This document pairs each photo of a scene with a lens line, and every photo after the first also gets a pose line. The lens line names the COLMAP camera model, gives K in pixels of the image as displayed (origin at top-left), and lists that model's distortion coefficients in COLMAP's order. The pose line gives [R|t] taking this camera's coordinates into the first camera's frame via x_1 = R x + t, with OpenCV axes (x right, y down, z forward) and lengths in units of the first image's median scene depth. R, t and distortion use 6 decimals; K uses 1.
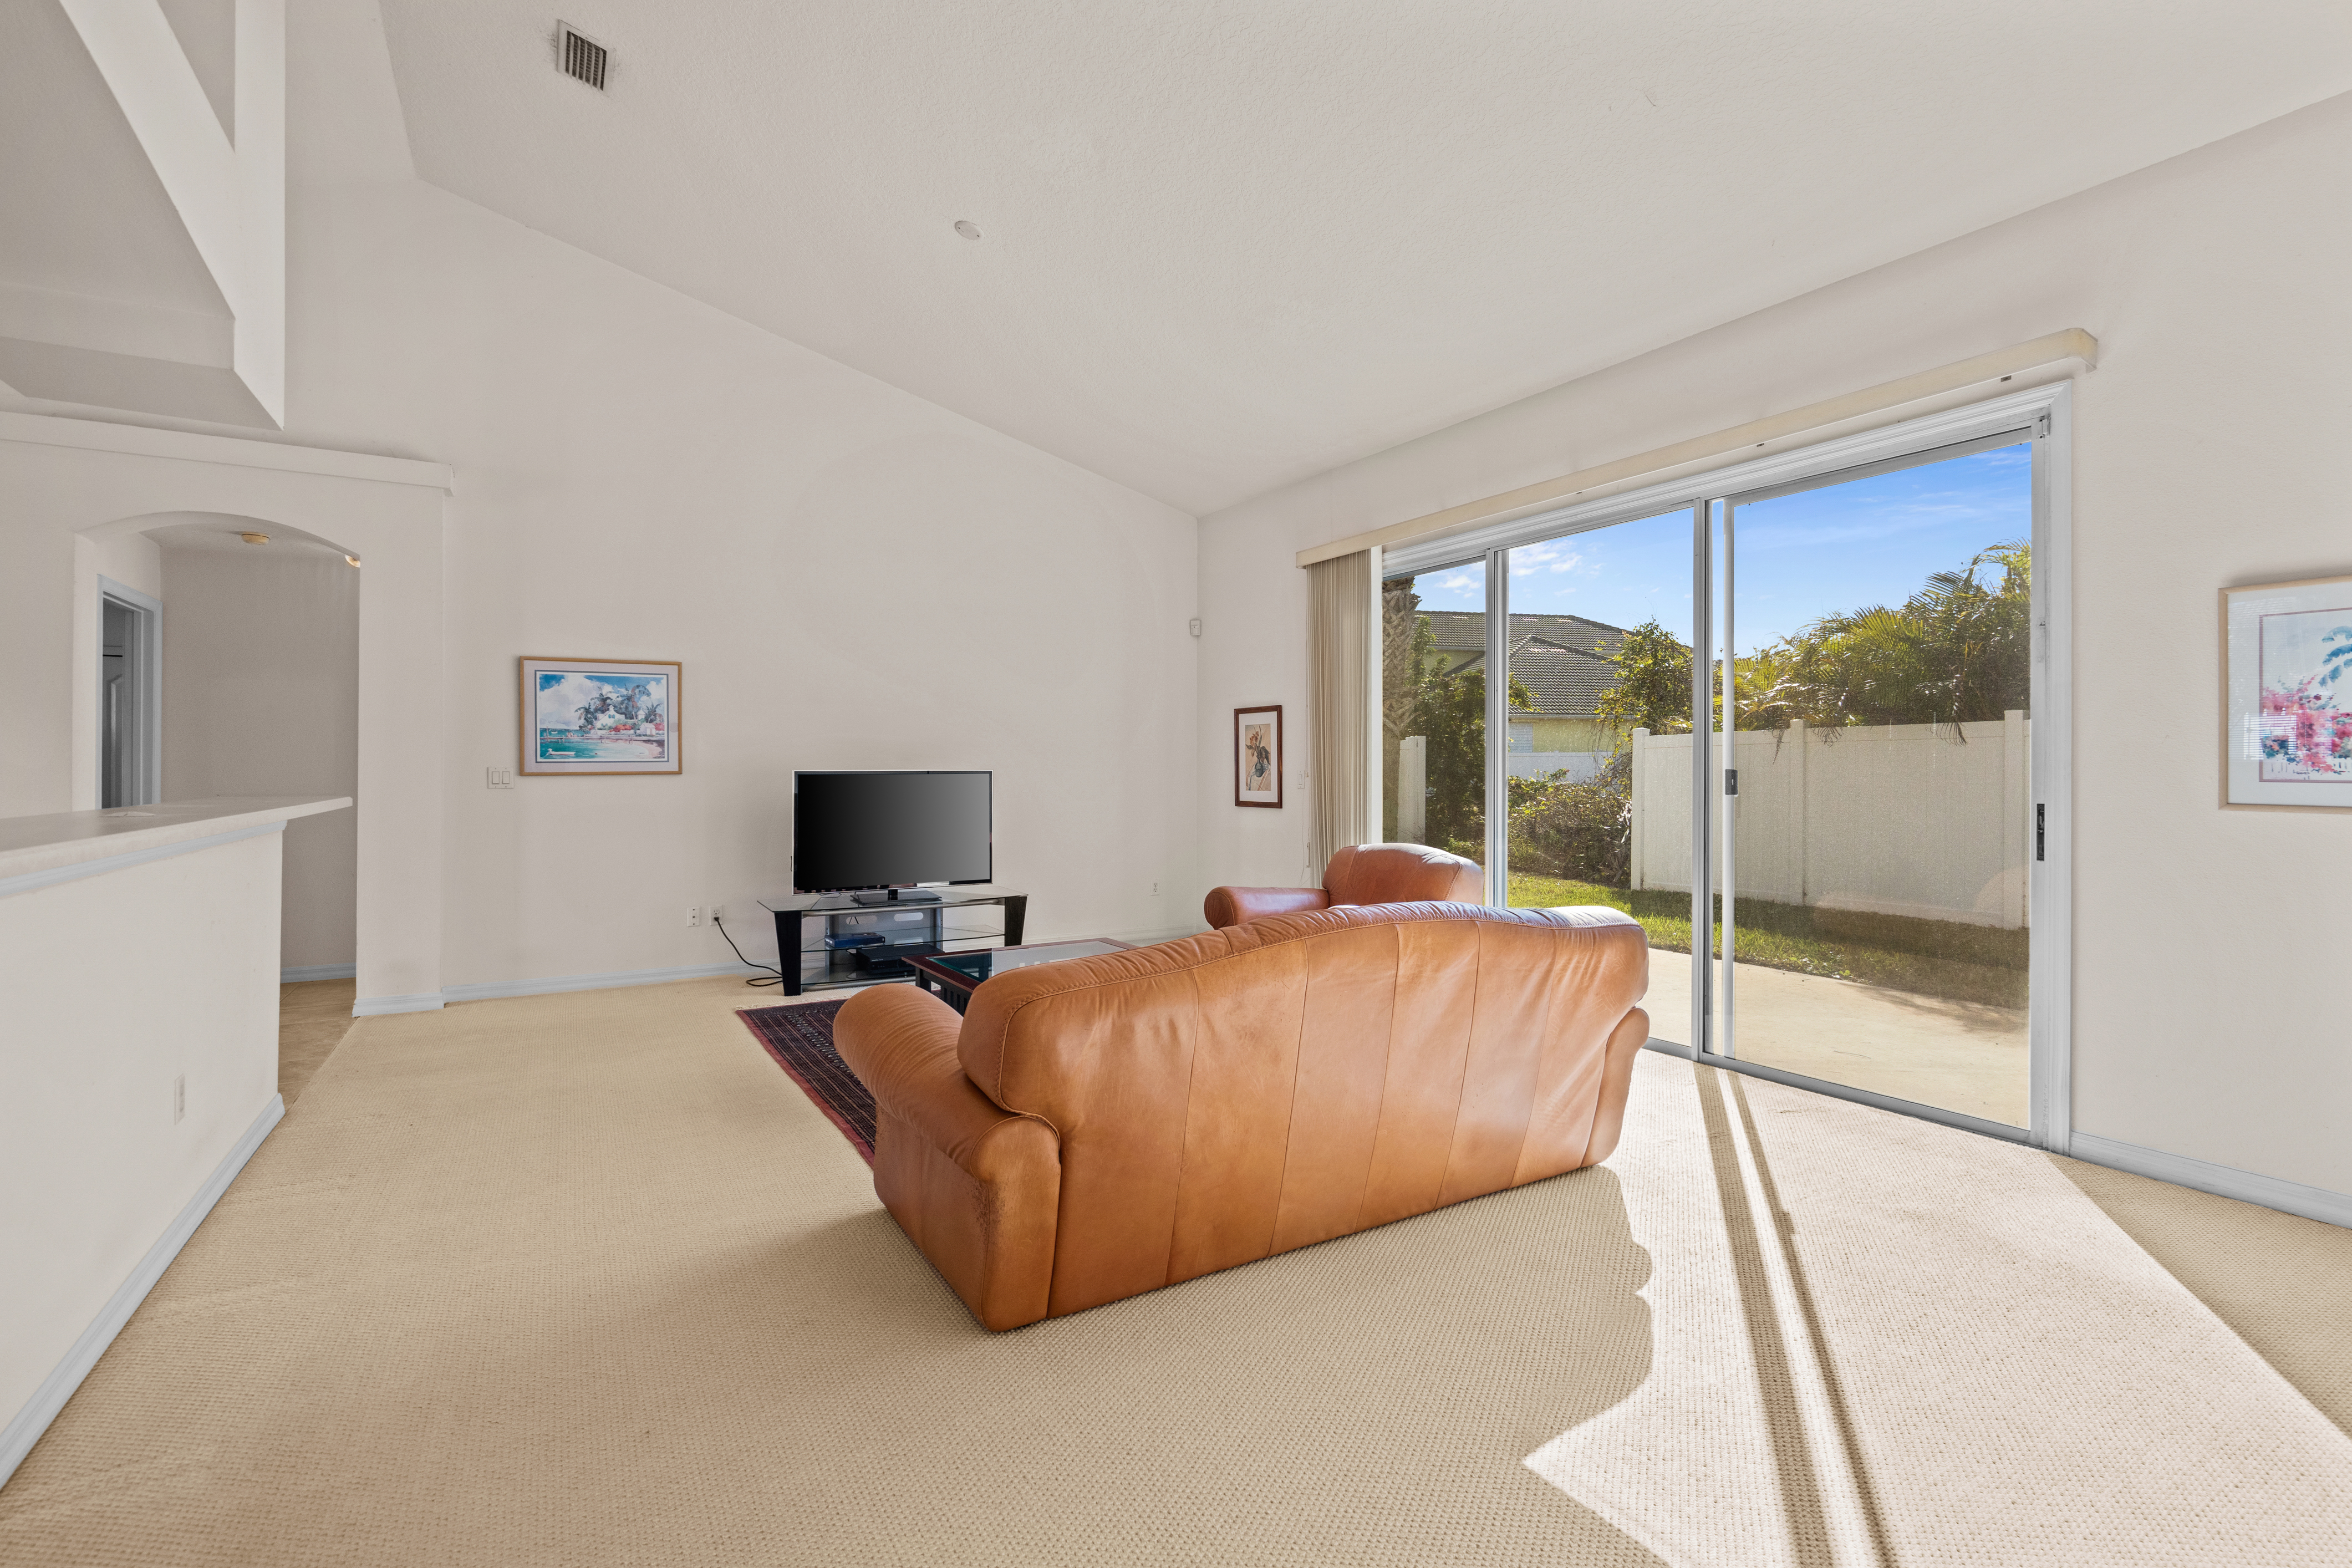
lens RADIAL K [[1080.2, 0, 1173.7], [0, 1080.2, 762.0], [0, 0, 1]] dist [-0.002431, 0.000171]
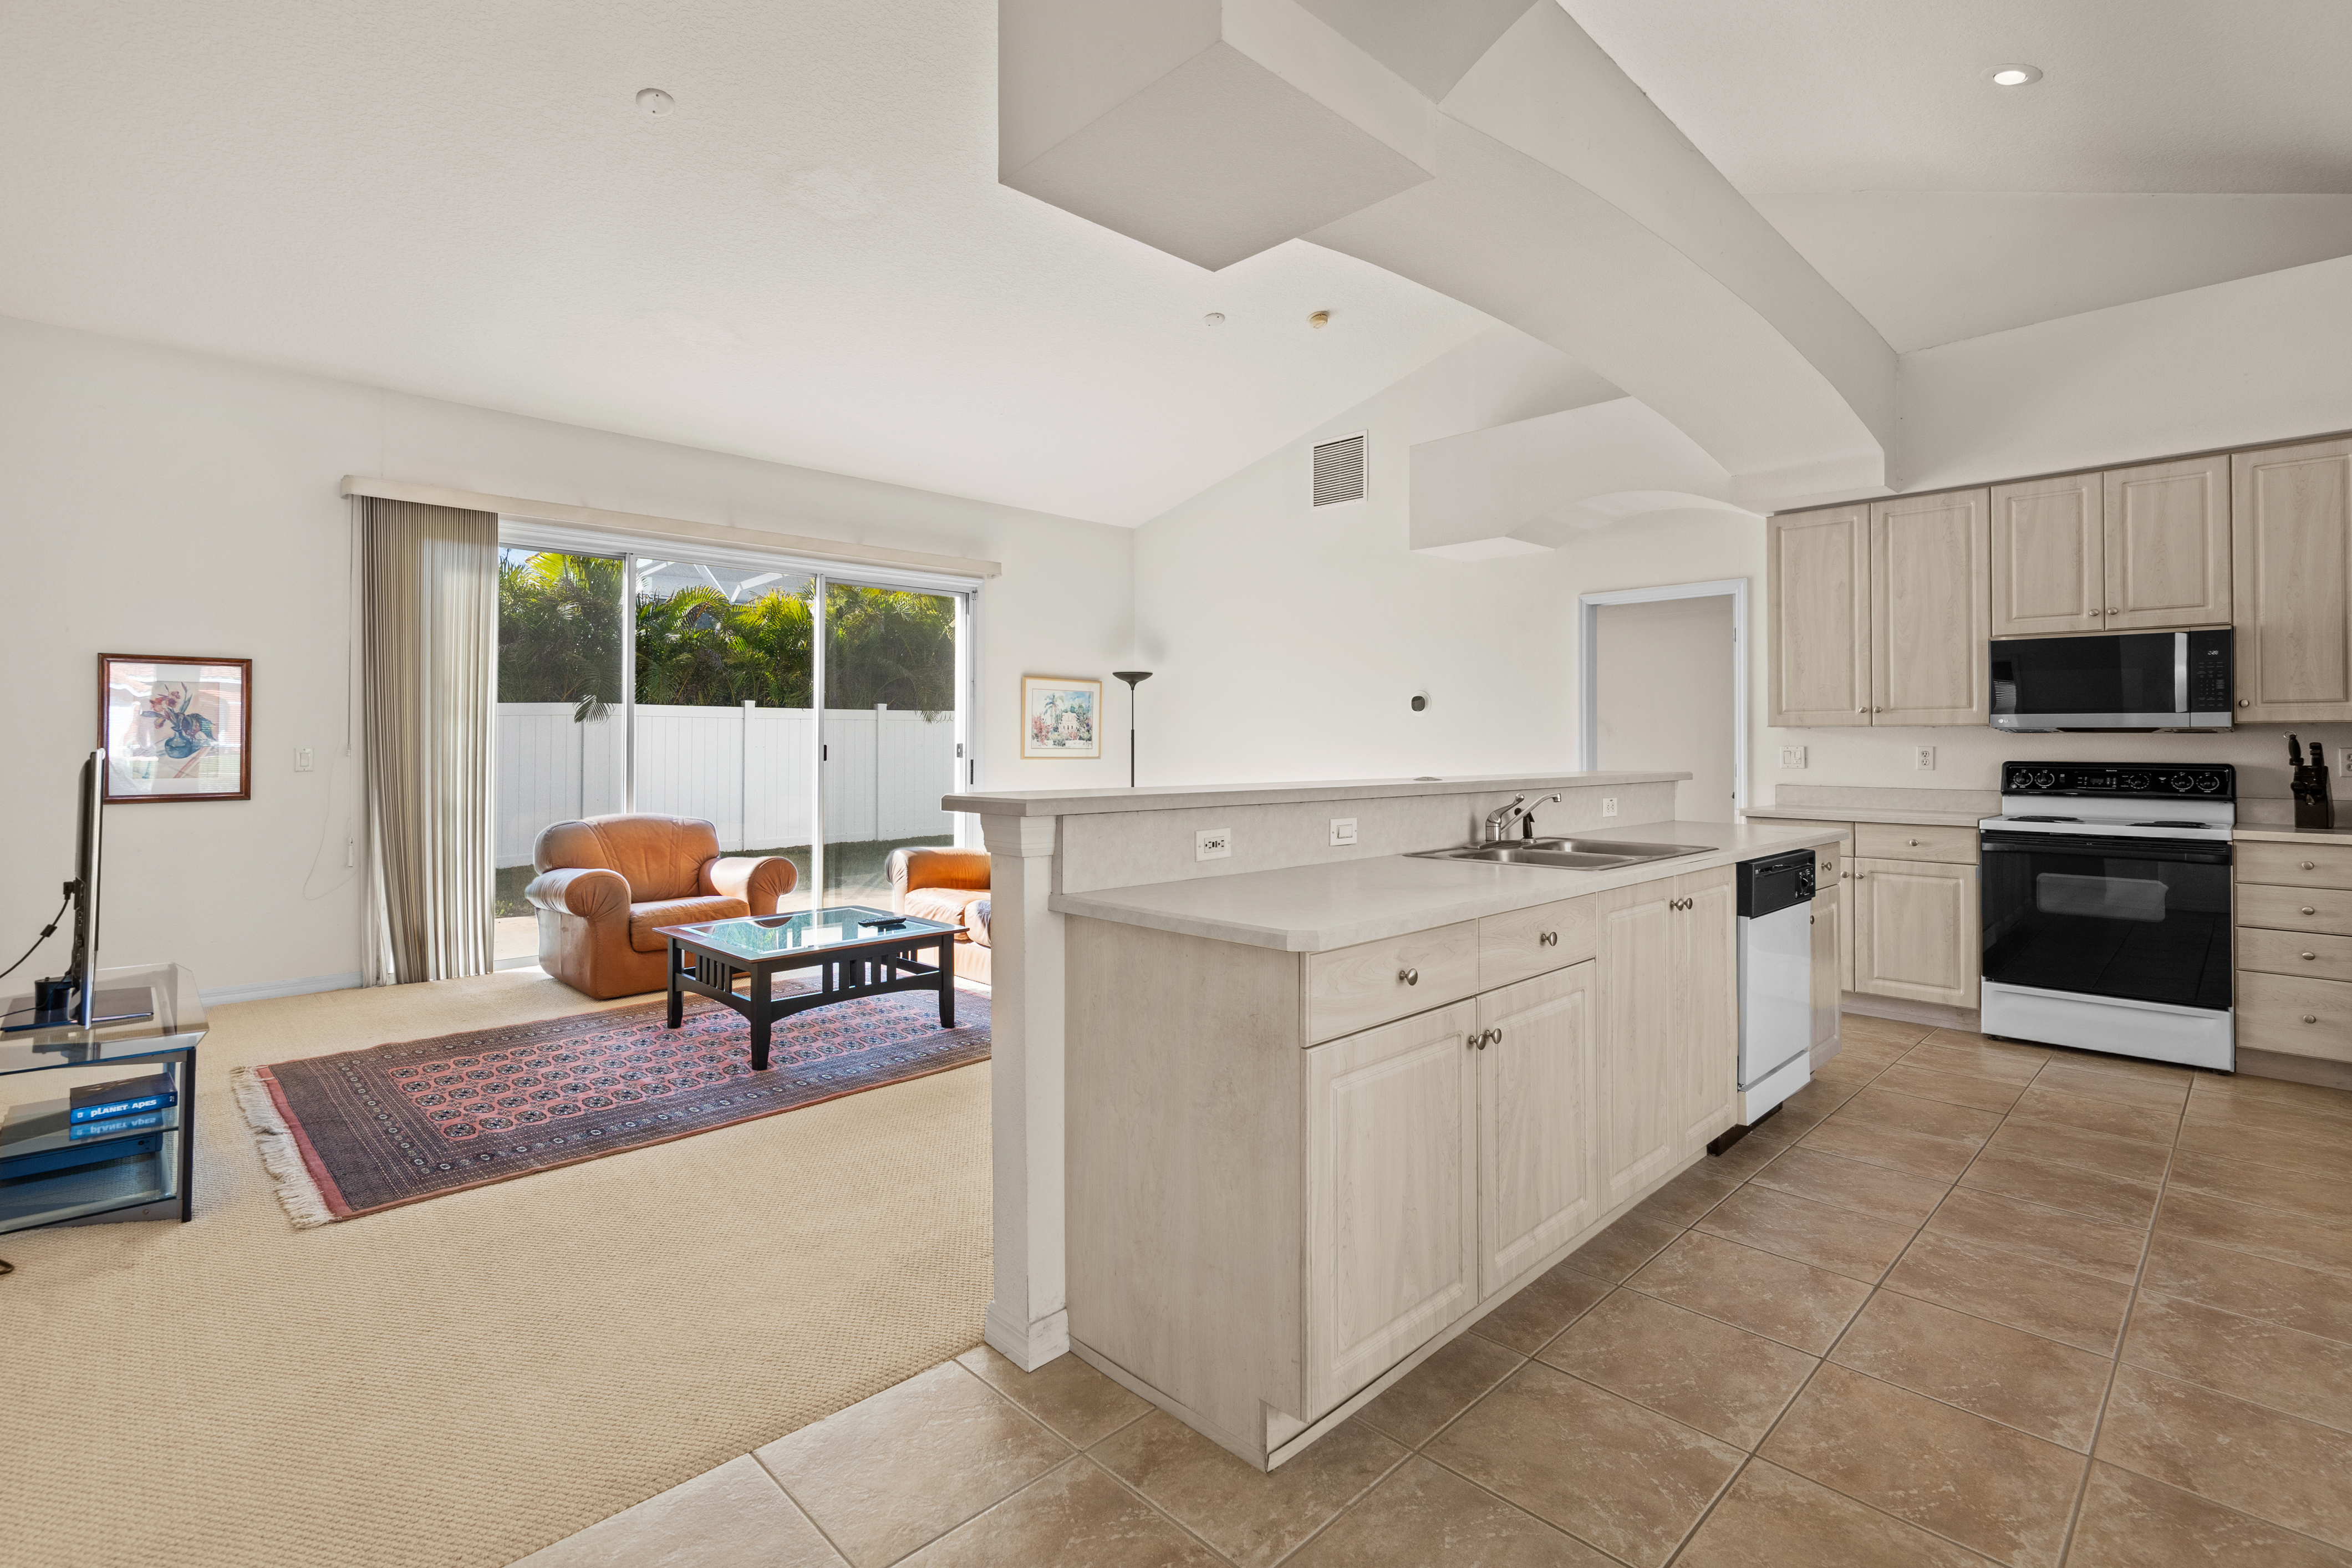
lens RADIAL K [[1085.8, 0, 1173.6], [0, 1085.8, 723.4], [0, 0, 1]] dist [0.000870, -0.000495]
pose [[-0.233836, 0.017064, 0.972126, -0.904099], [-0.005878, 0.999803, -0.018964, 0.001792], [-0.972258, -0.010149, -0.233690, 0.664025]]
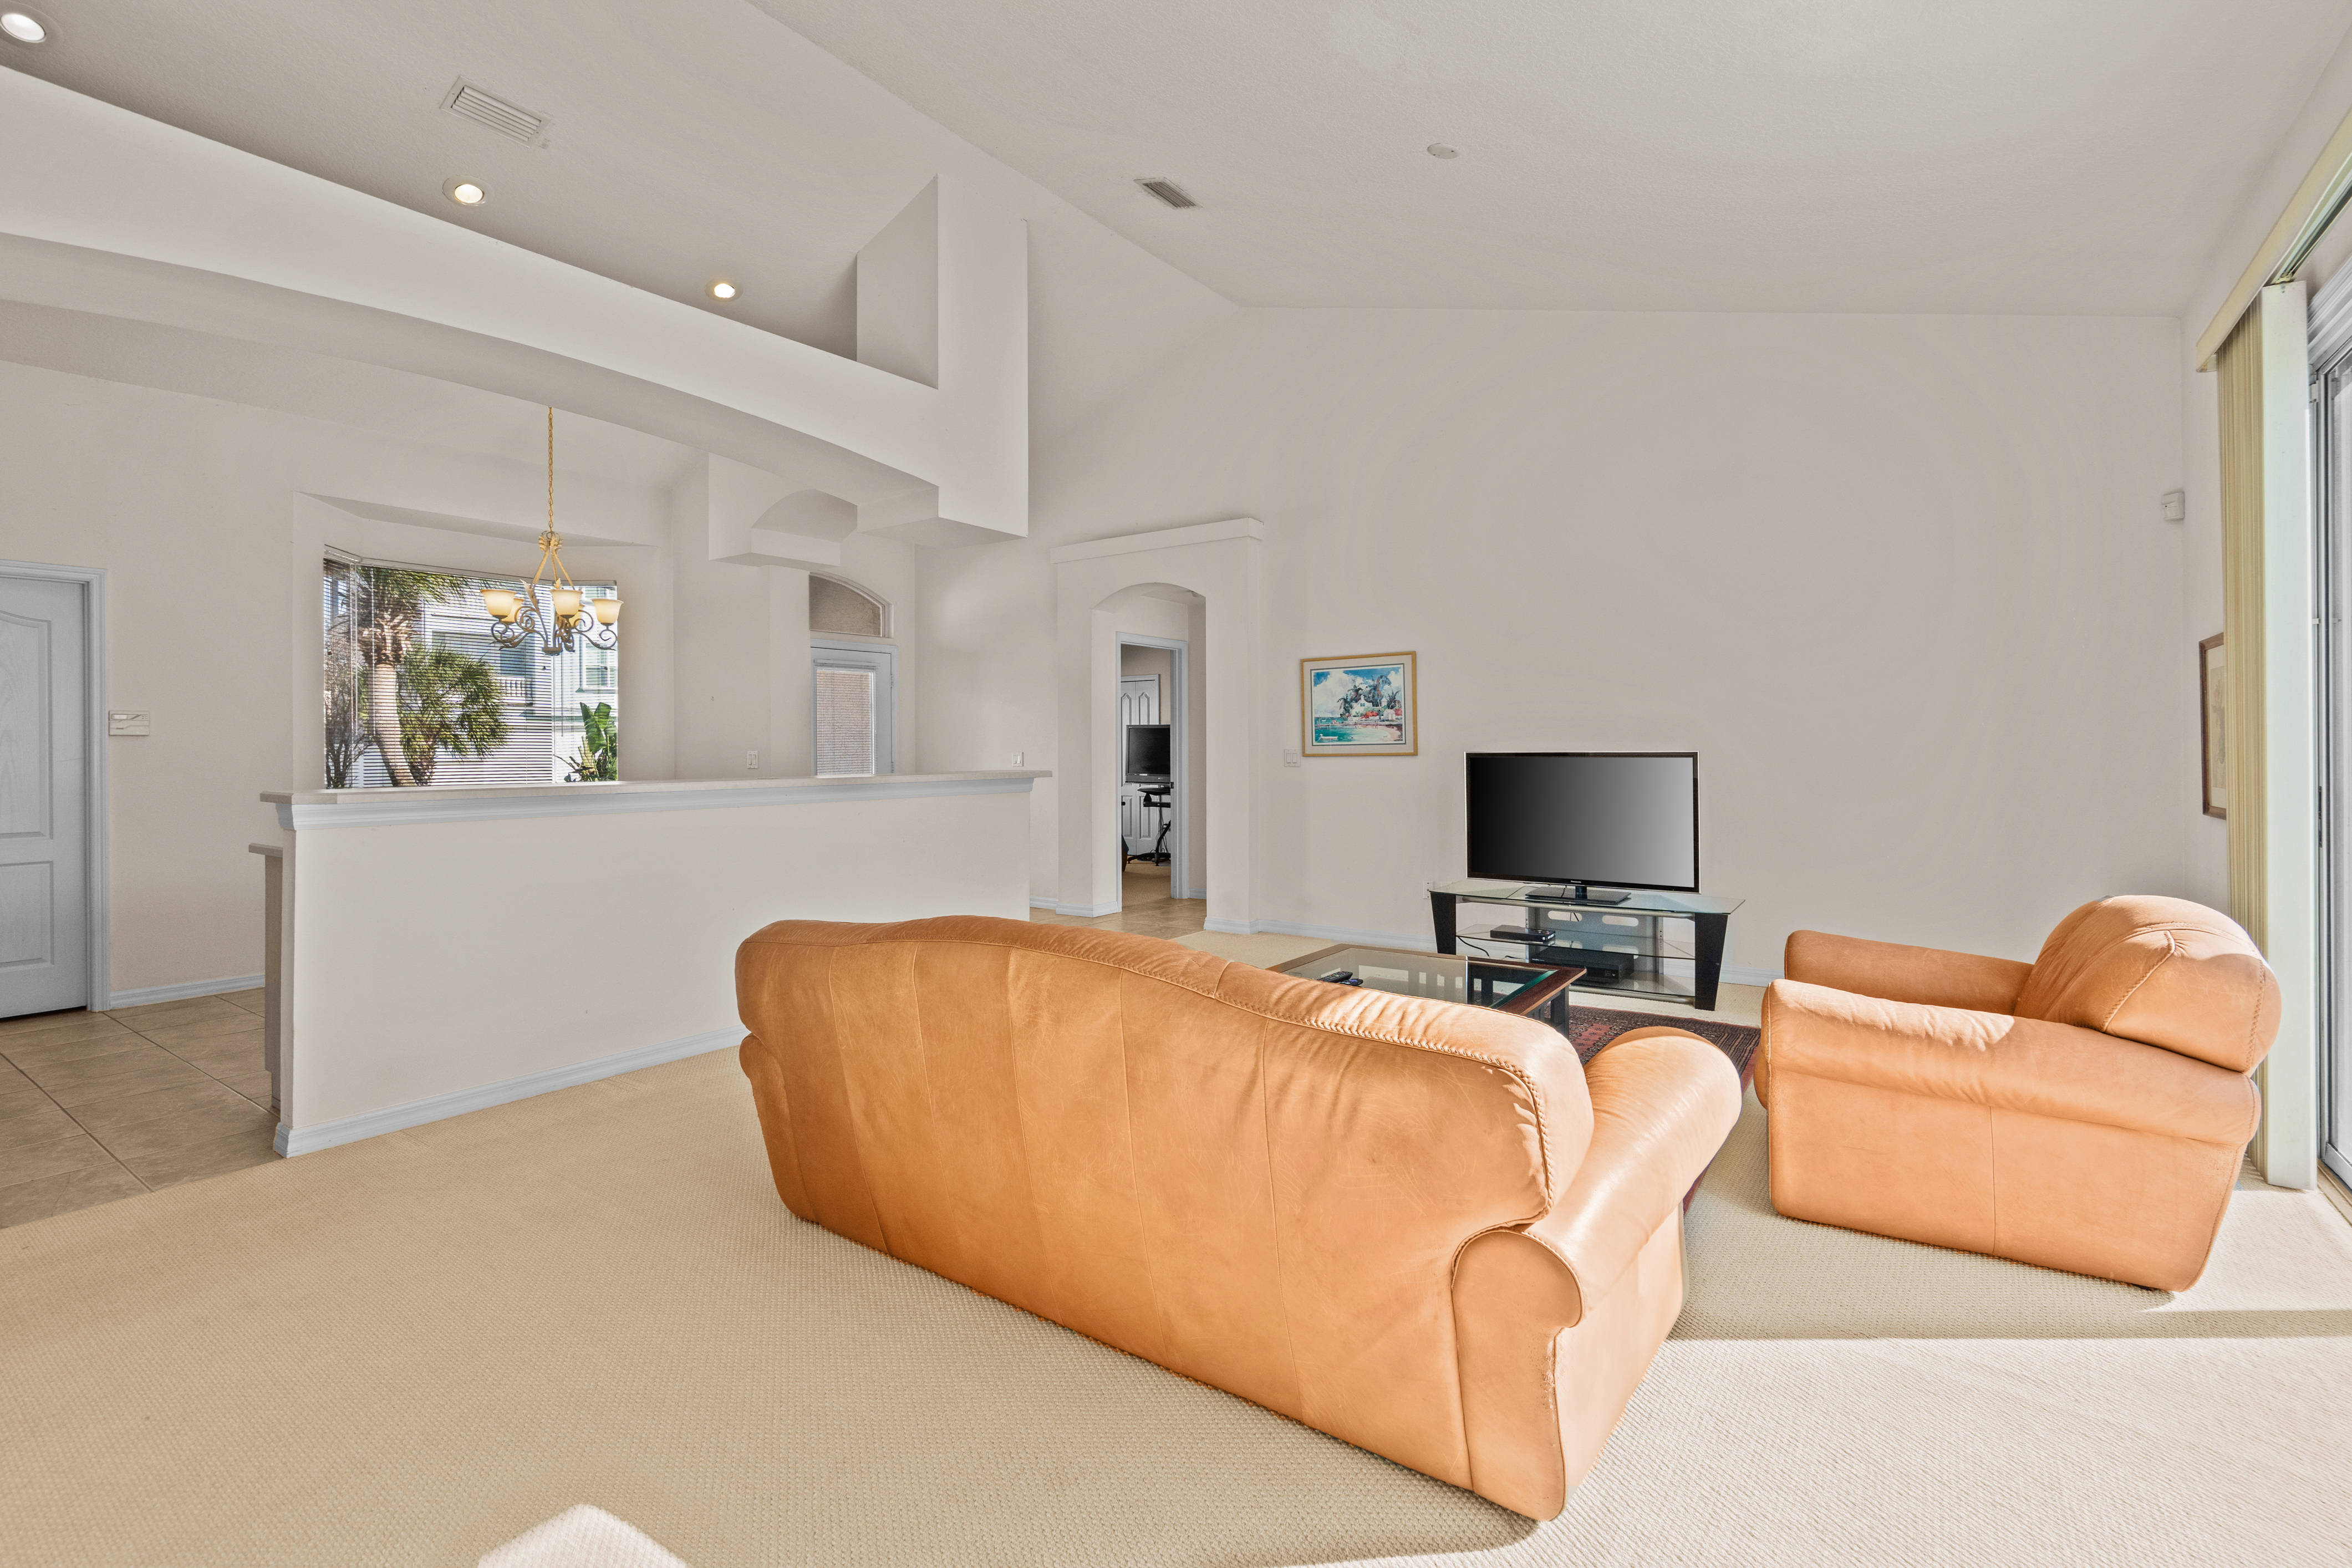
lens RADIAL K [[1090.0, 0, 1187.8], [0, 1090.0, 746.8], [0, 0, 1]] dist [0.001421, 0.000346]
pose [[0.410539, -0.005550, -0.911826, 0.451495], [0.010144, 0.999947, -0.001519, 0.001874], [0.911787, -0.008626, 0.410573, 0.359375]]
